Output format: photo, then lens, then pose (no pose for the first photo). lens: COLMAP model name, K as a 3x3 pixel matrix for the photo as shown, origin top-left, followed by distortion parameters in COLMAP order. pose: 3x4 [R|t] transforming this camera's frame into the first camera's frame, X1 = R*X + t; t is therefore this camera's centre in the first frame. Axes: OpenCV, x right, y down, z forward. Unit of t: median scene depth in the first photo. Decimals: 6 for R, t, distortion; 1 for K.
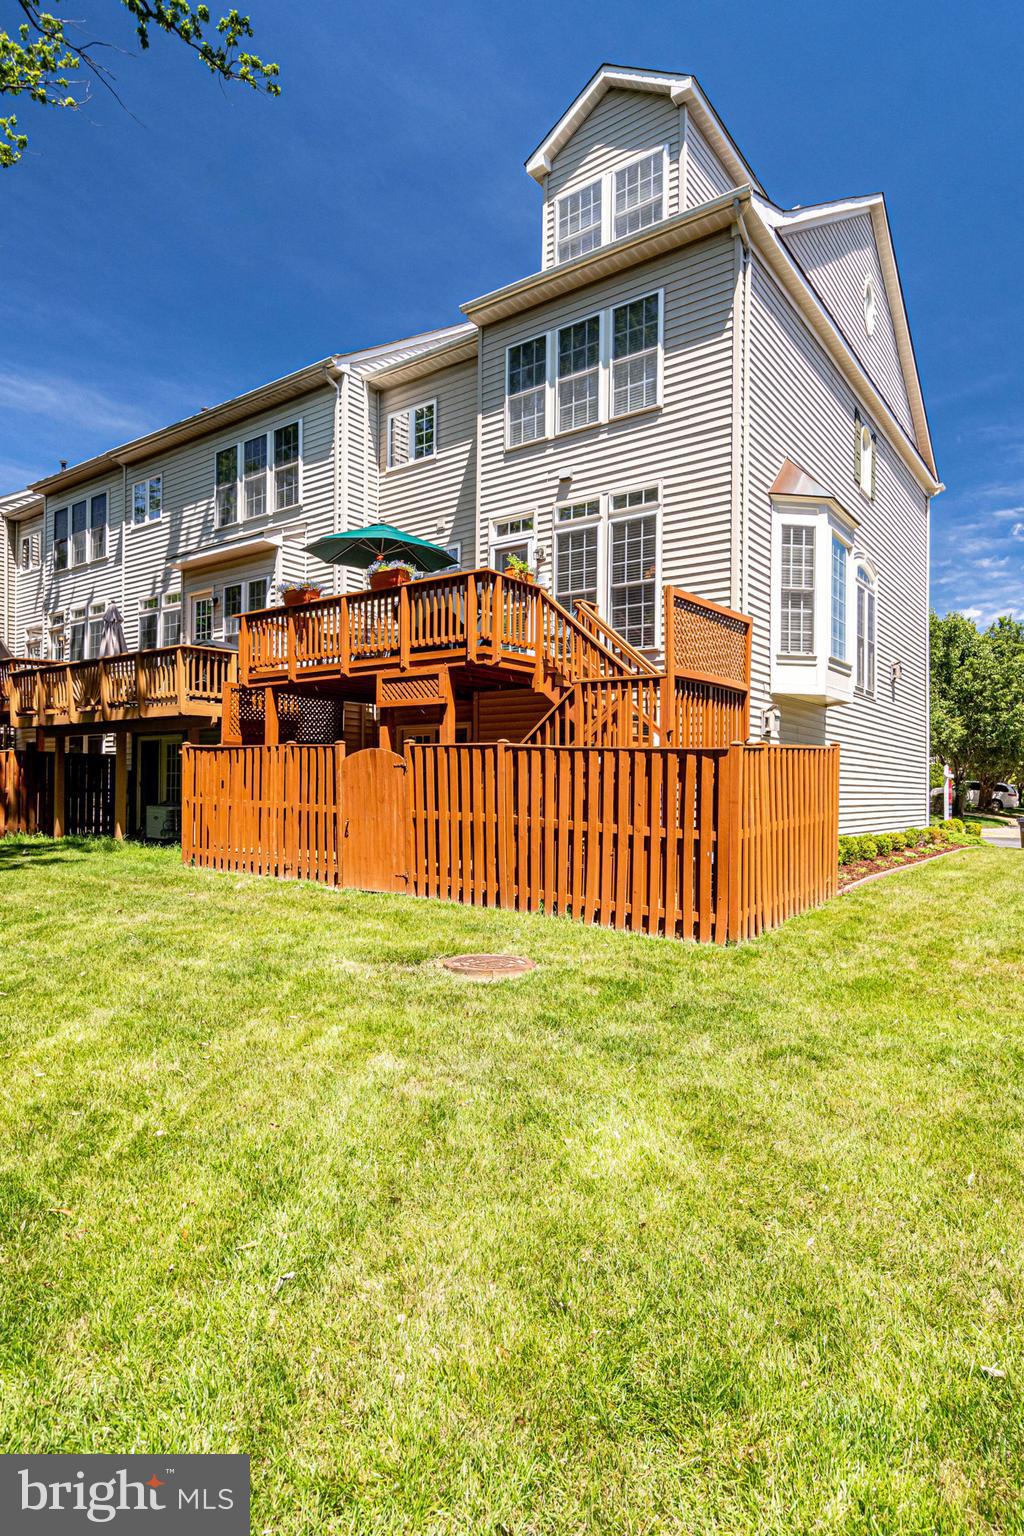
lens RADIAL K [[836.5, 0, 505.2], [0, 836.5, 772.2], [0, 0, 1]] dist [0.012756, 0.000261]
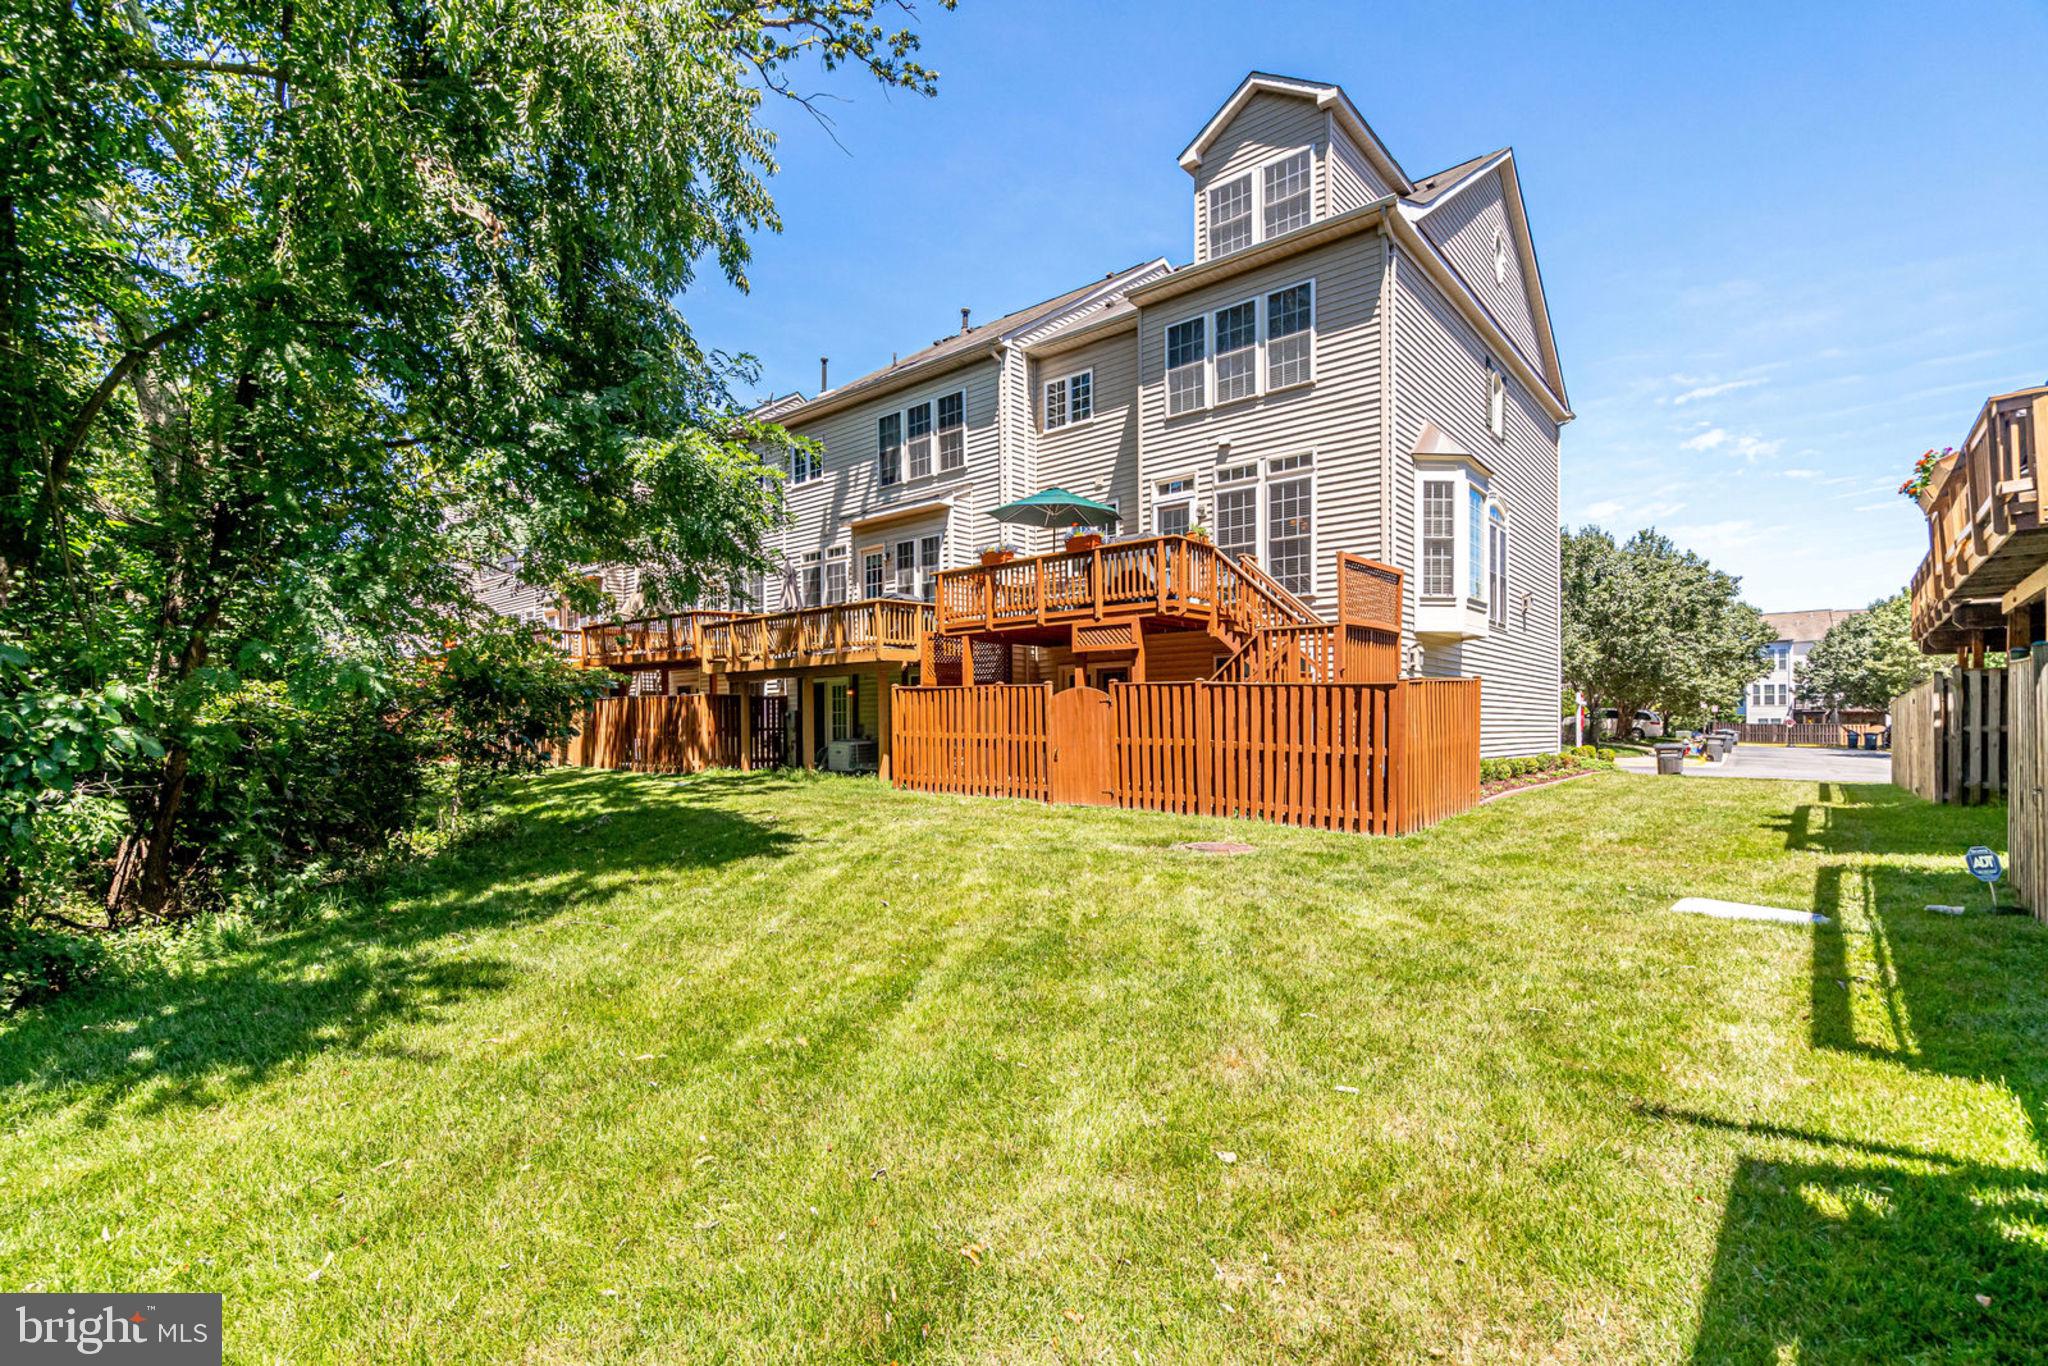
lens RADIAL K [[923.6, 0, 997.3], [0, 923.6, 730.7], [0, 0, 1]] dist [-0.003201, 0.000049]
pose [[0.996610, -0.014097, -0.081048, -0.139129], [0.016015, 0.999606, 0.023064, 0.001330], [0.080691, -0.024284, 0.996443, -0.276408]]
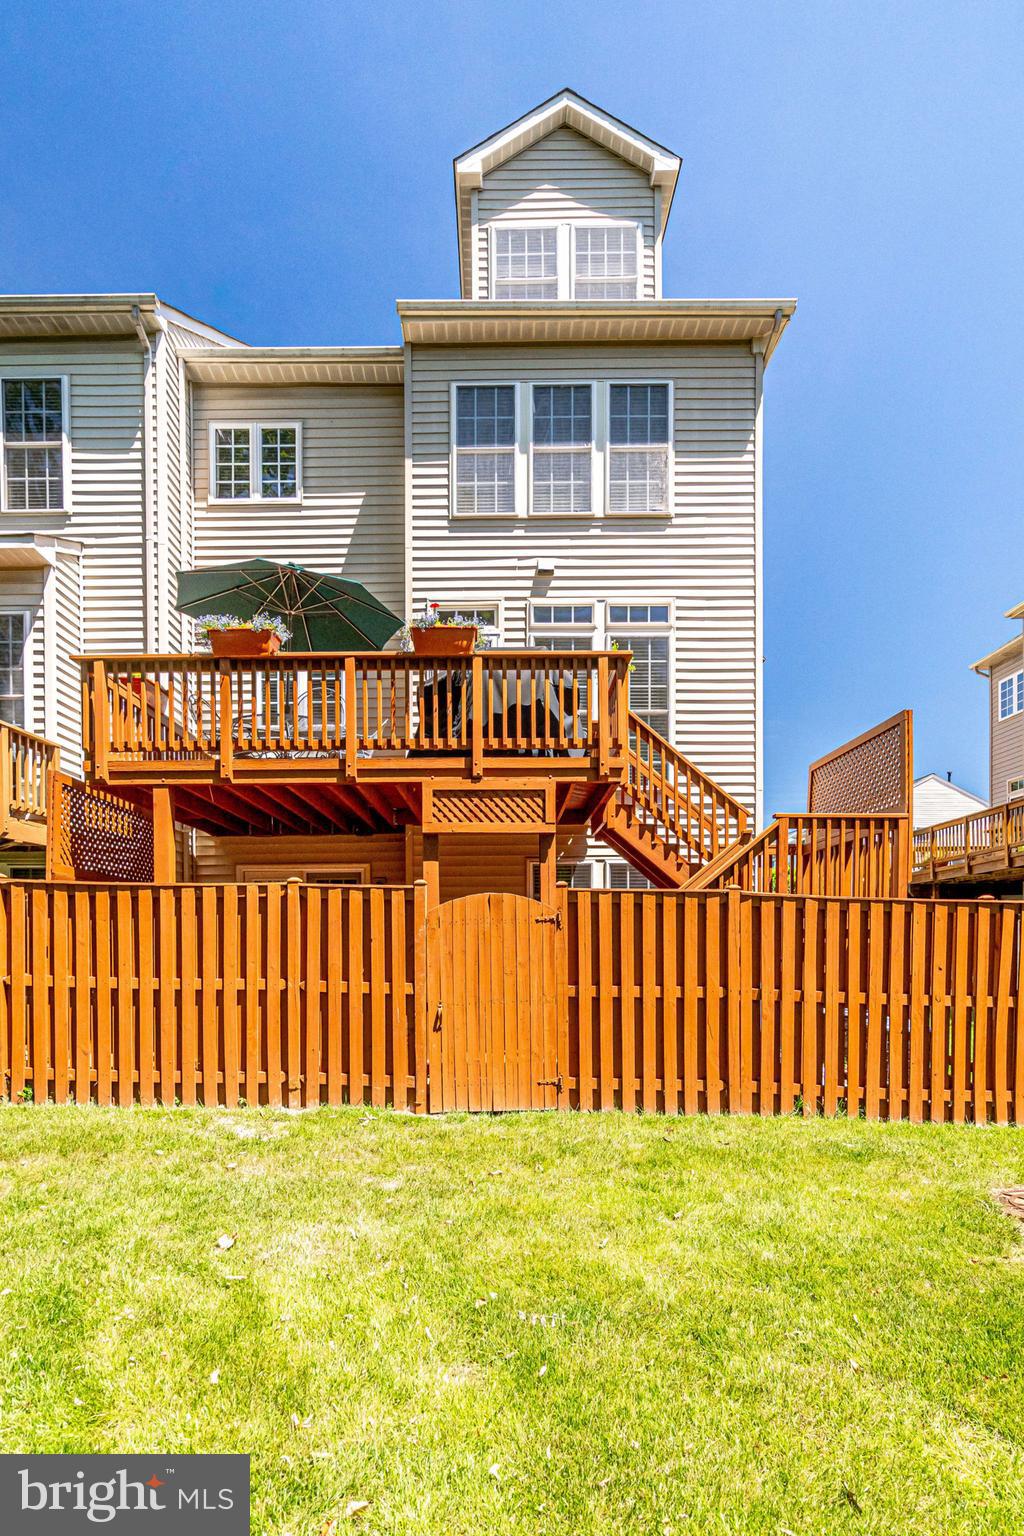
lens RADIAL K [[746.9, 0, 484.5], [0, 746.9, 951.8], [0, 0, 1]] dist [-0.003290, -0.000068]
pose [[0.812313, -0.019842, 0.582885, -0.414387], [-0.001301, 0.999357, 0.035832, -0.003224], [-0.583221, -0.029865, 0.811765, 0.433043]]
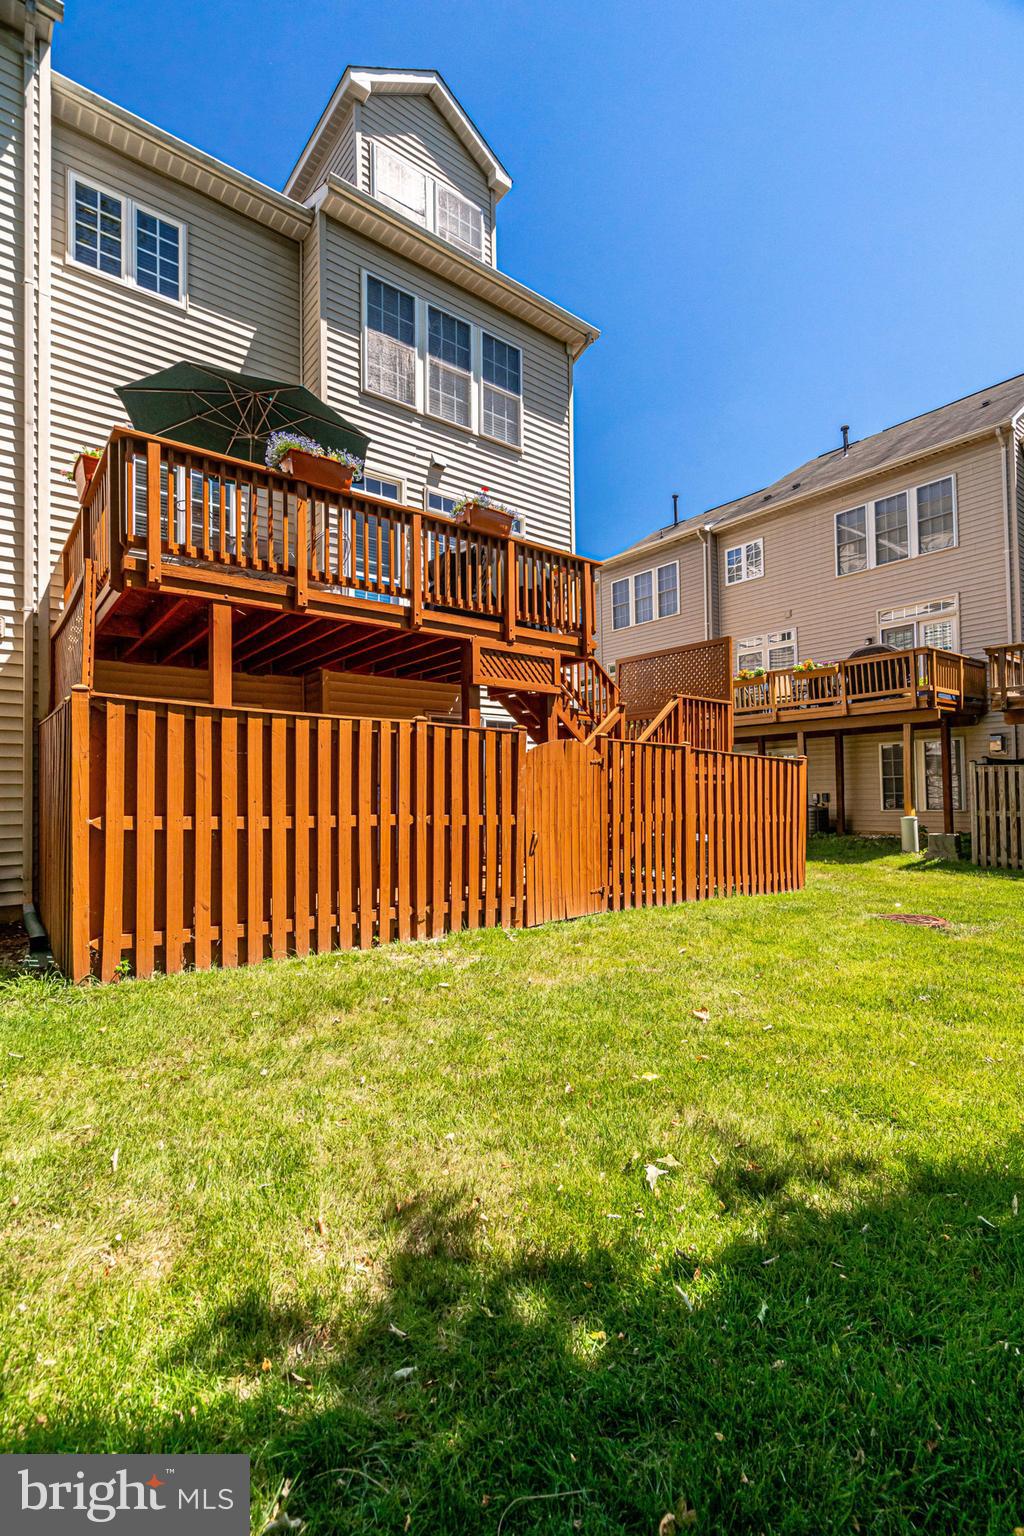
lens RADIAL K [[692.7, 0, 516.3], [0, 692.7, 779.0], [0, 0, 1]] dist [-0.003201, 0.000049]
pose [[0.258401, 0.010317, 0.965983, -0.667006], [-0.003941, 0.999946, -0.009626, 0.012892], [-0.966030, -0.001320, 0.258428, 0.717441]]
